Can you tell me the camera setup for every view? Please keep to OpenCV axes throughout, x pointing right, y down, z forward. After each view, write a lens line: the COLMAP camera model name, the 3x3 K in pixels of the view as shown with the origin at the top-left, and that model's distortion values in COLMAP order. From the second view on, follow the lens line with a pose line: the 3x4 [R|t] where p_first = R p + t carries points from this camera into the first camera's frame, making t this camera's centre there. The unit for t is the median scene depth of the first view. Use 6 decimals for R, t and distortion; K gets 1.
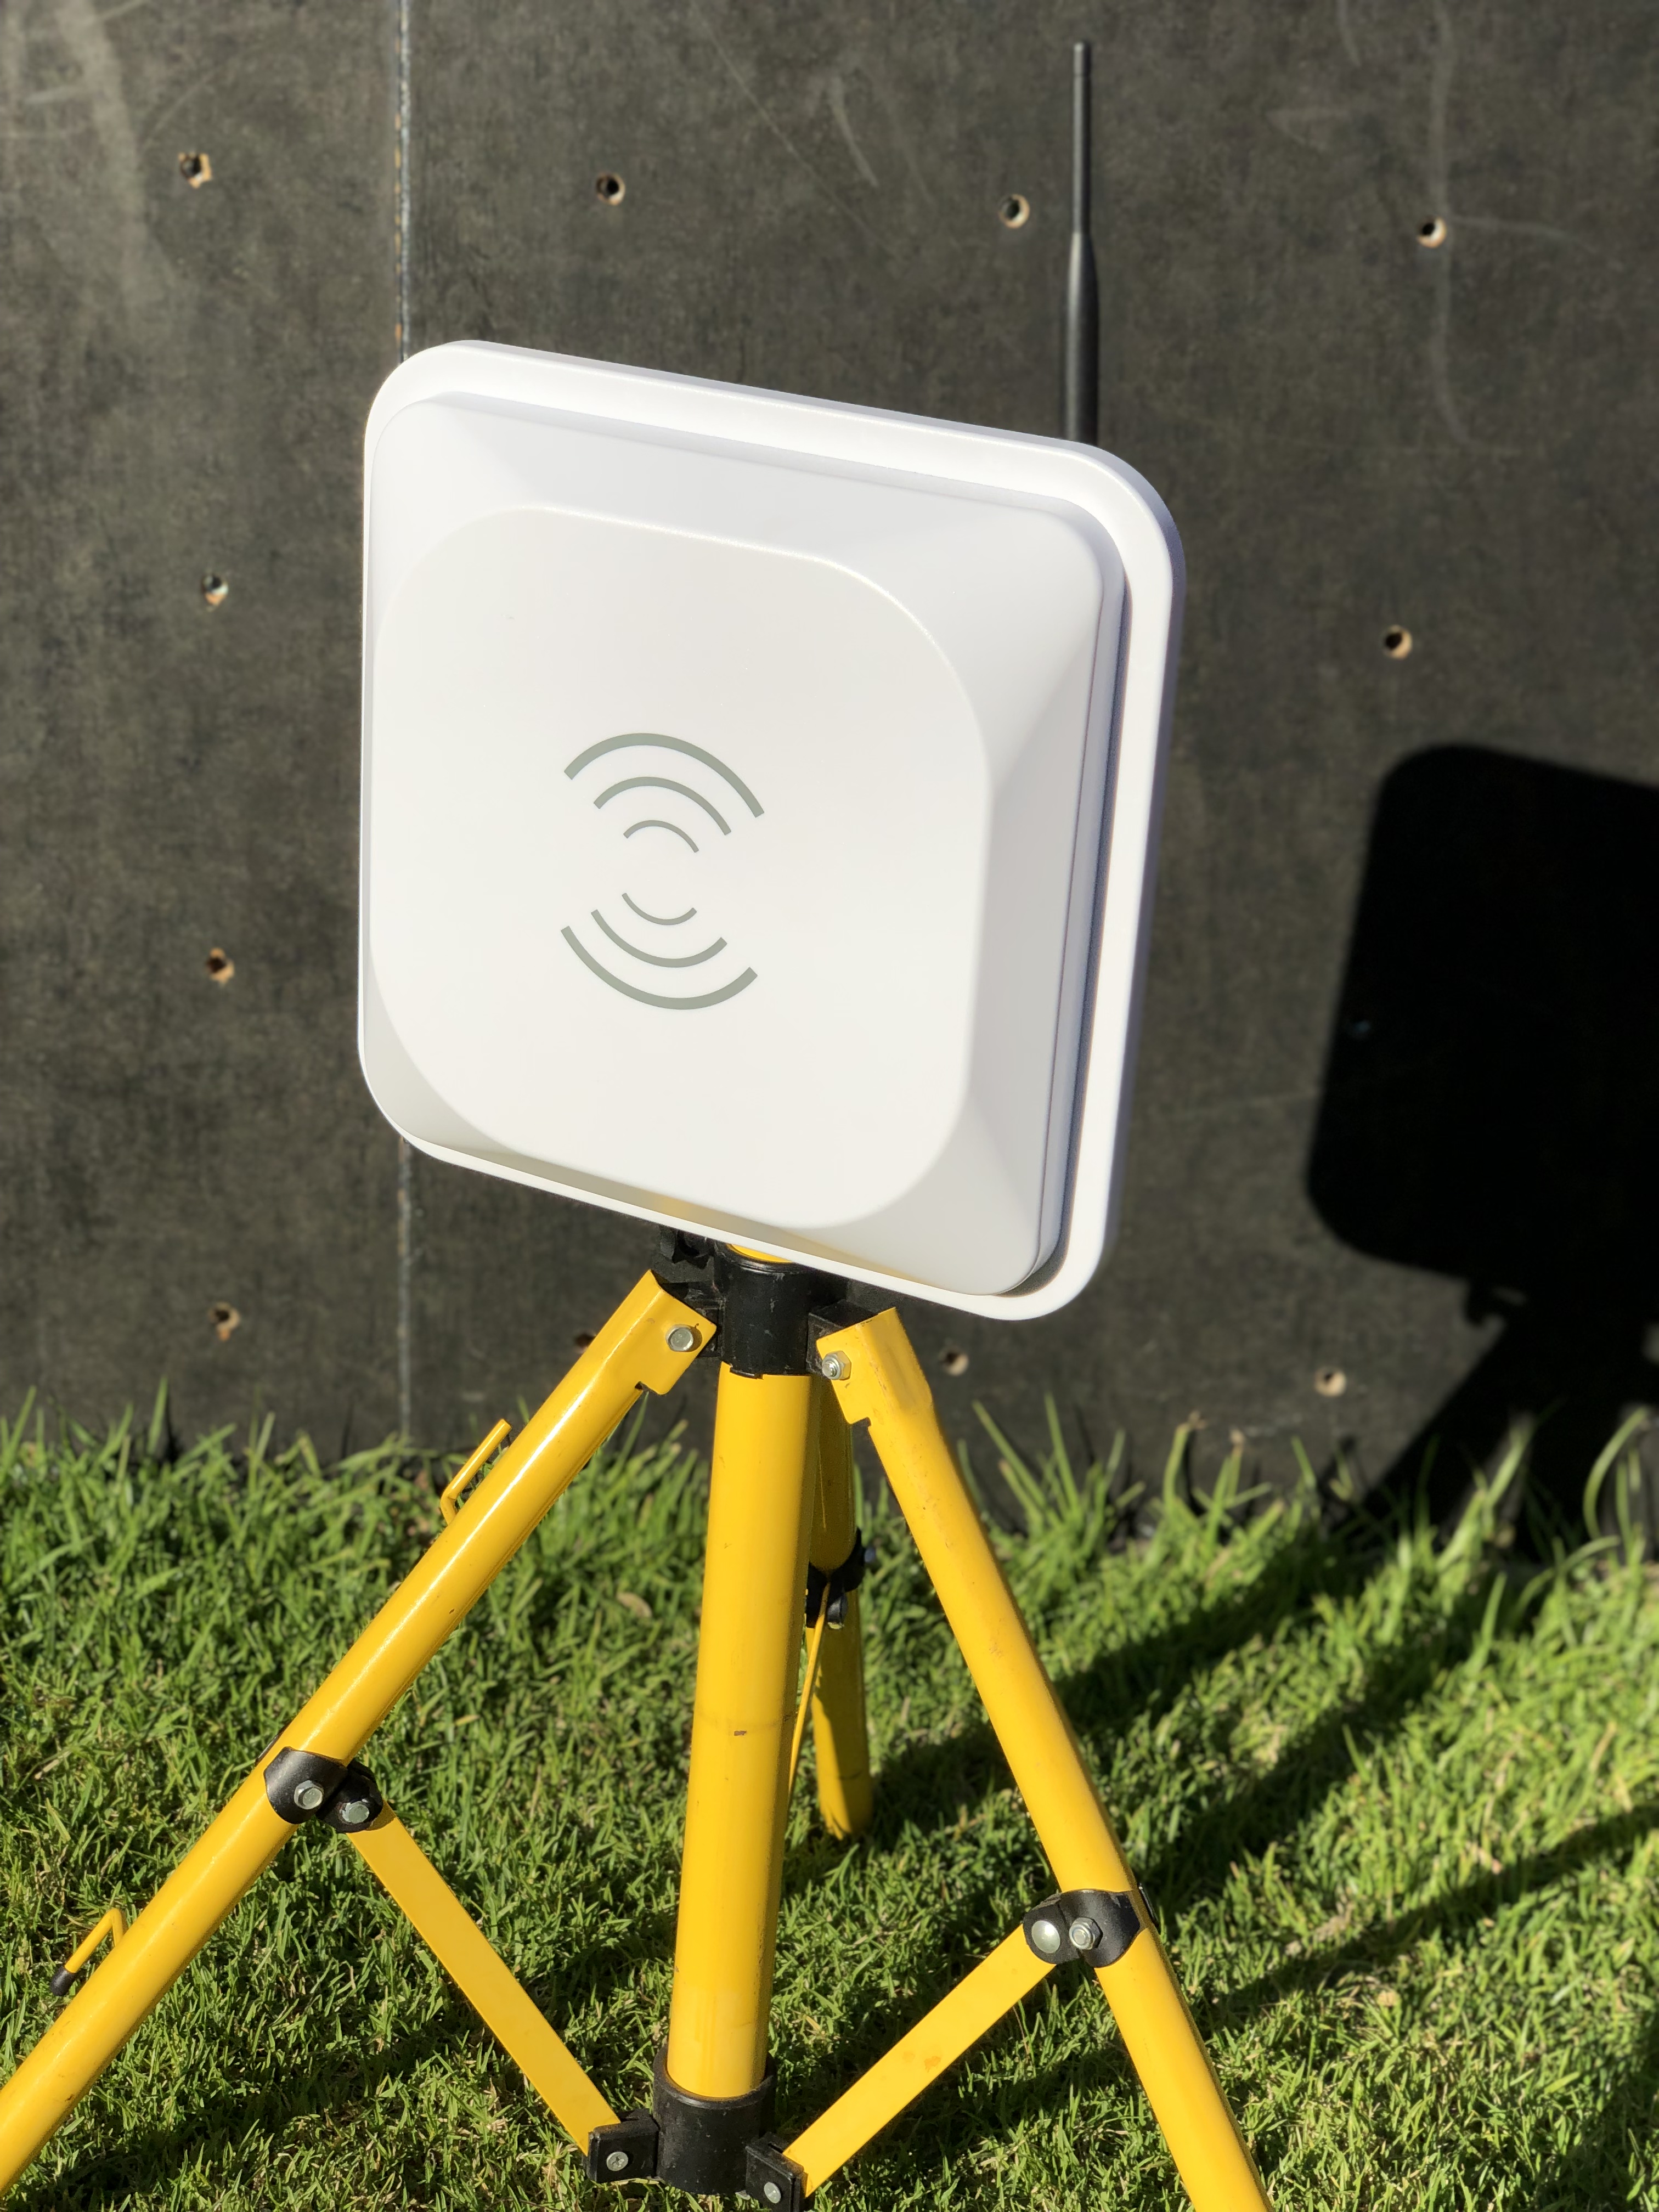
lens RADIAL K [[3364.8, 0, 829.5], [0, 3364.8, 1106.0], [0, 0, 1]] dist [0.020710, -0.227274]
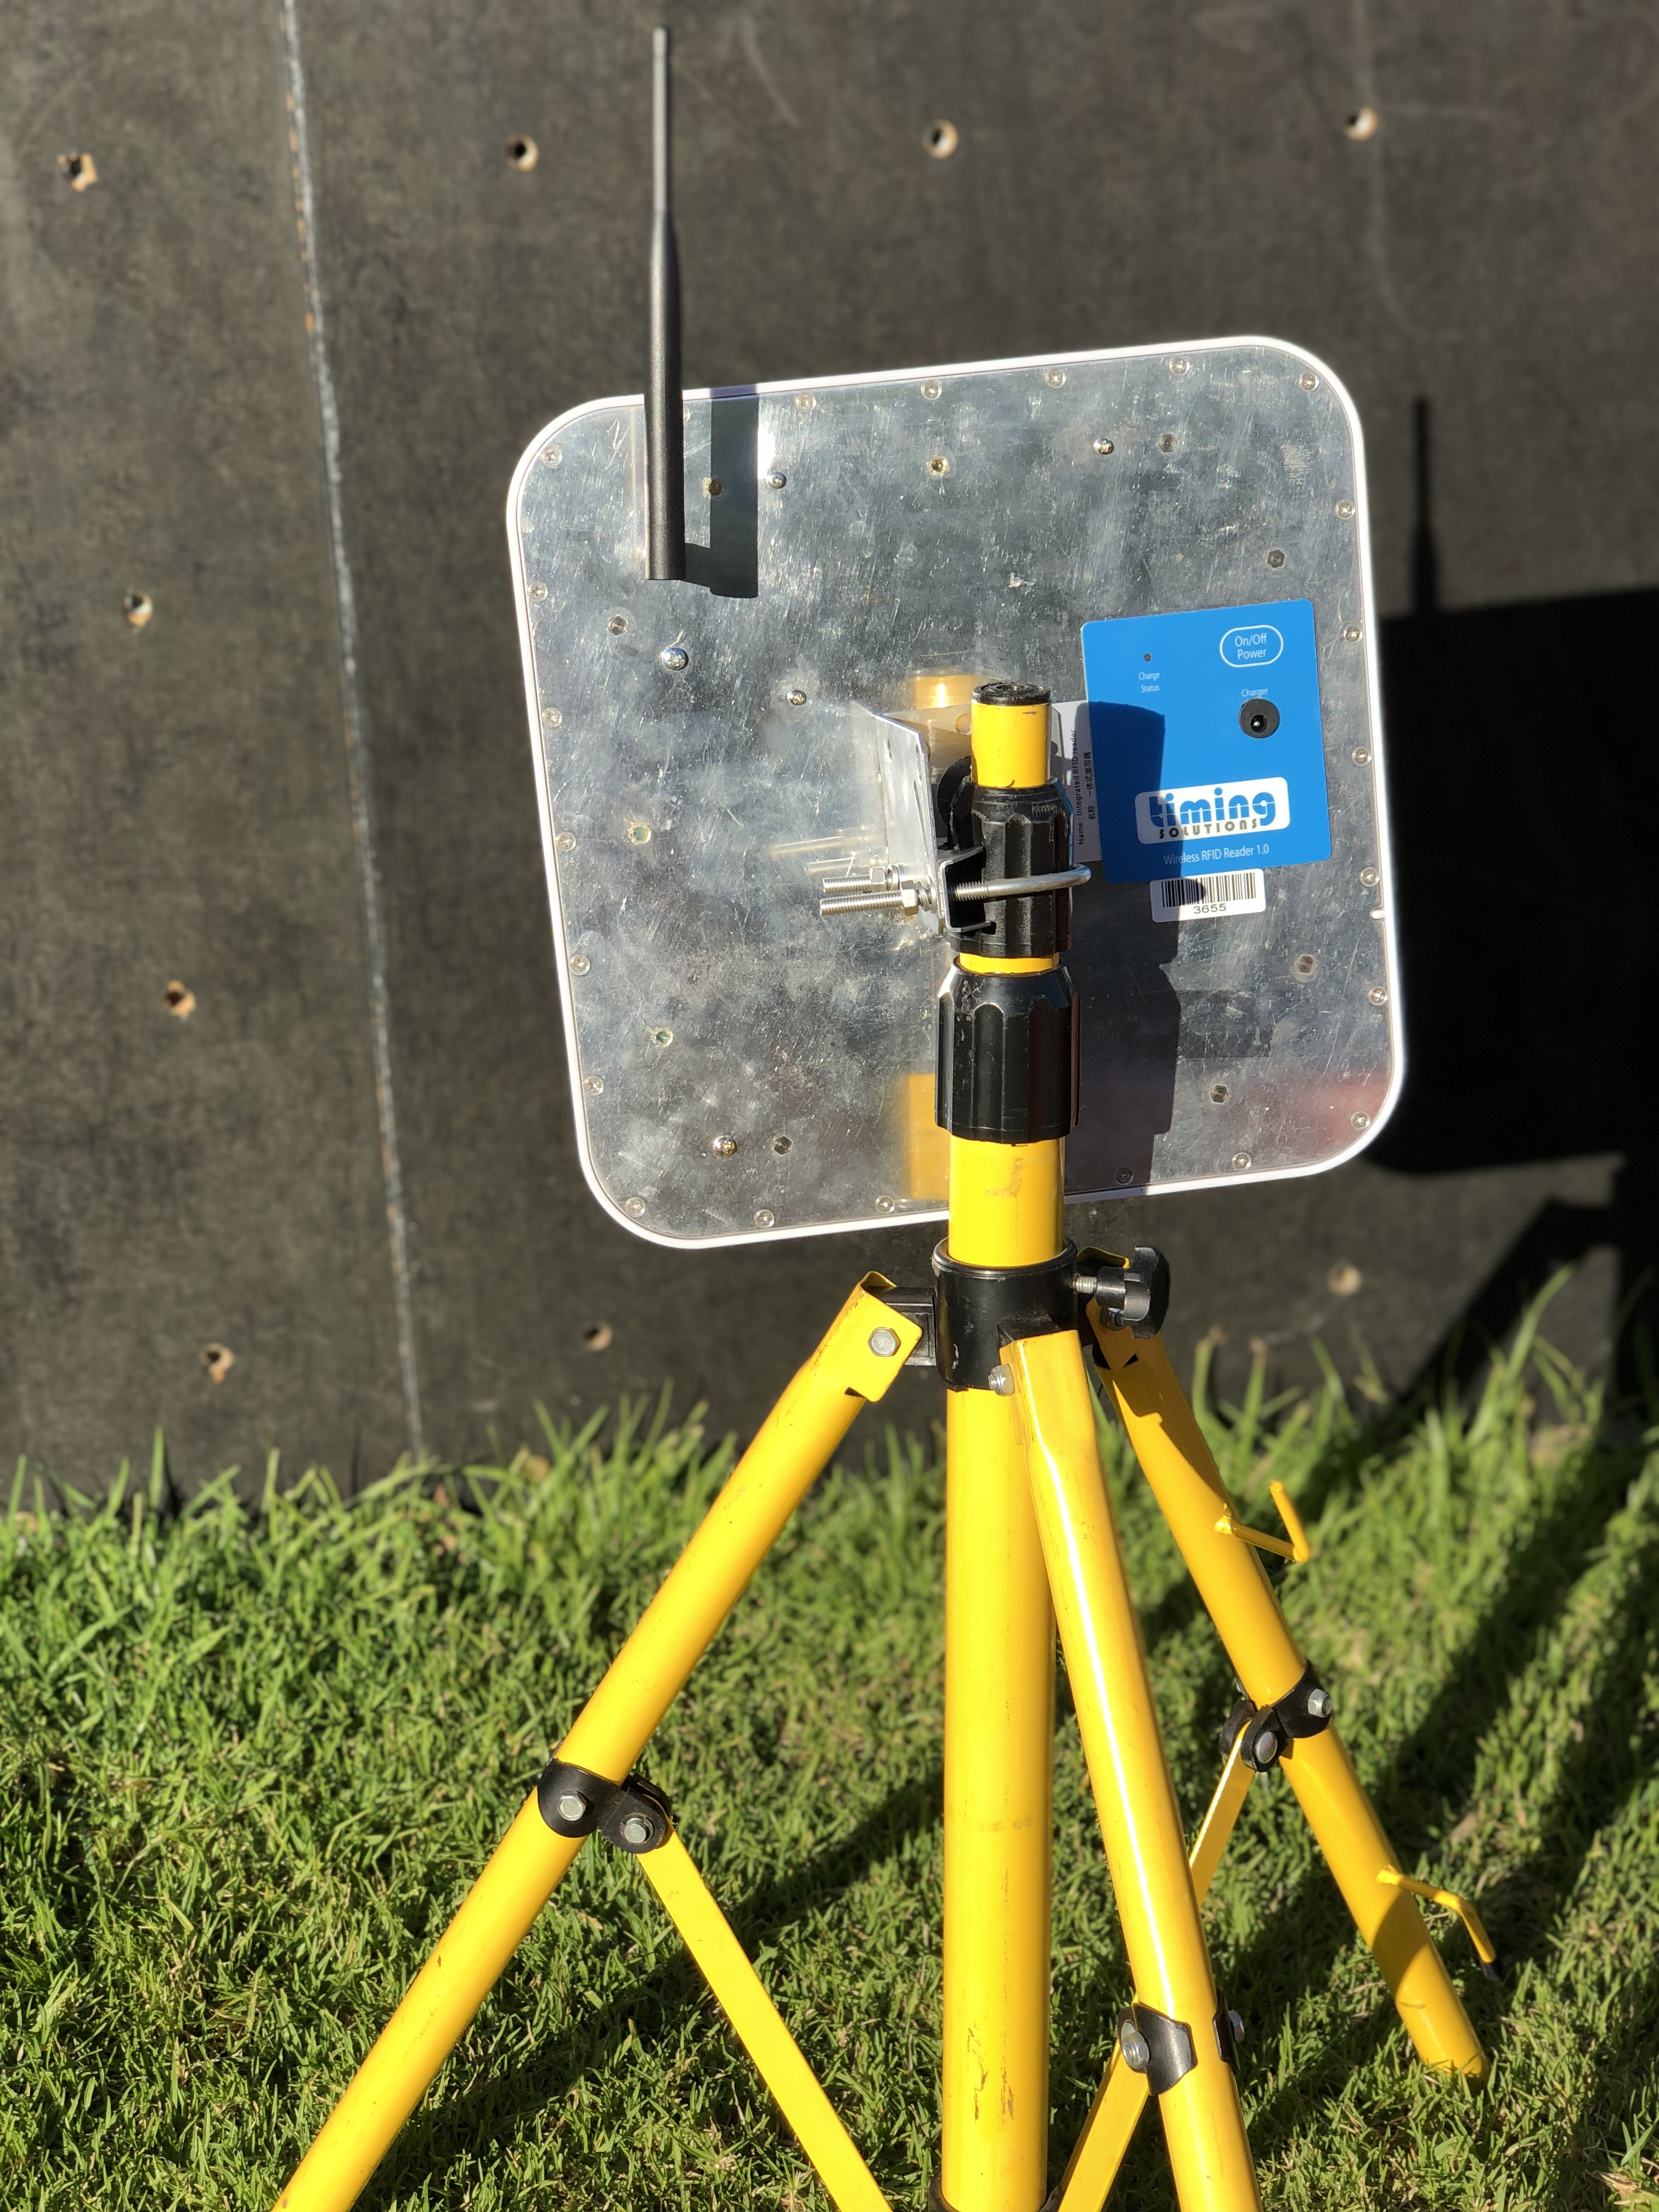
lens RADIAL K [[3364.8, 0, 829.5], [0, 3364.8, 1106.0], [0, 0, 1]] dist [0.020710, -0.227274]
pose [[0.986161, -0.121687, 0.112599, -0.117759], [0.116929, 0.991982, 0.047959, -0.038205], [-0.117532, -0.034130, 0.992482, 0.028120]]
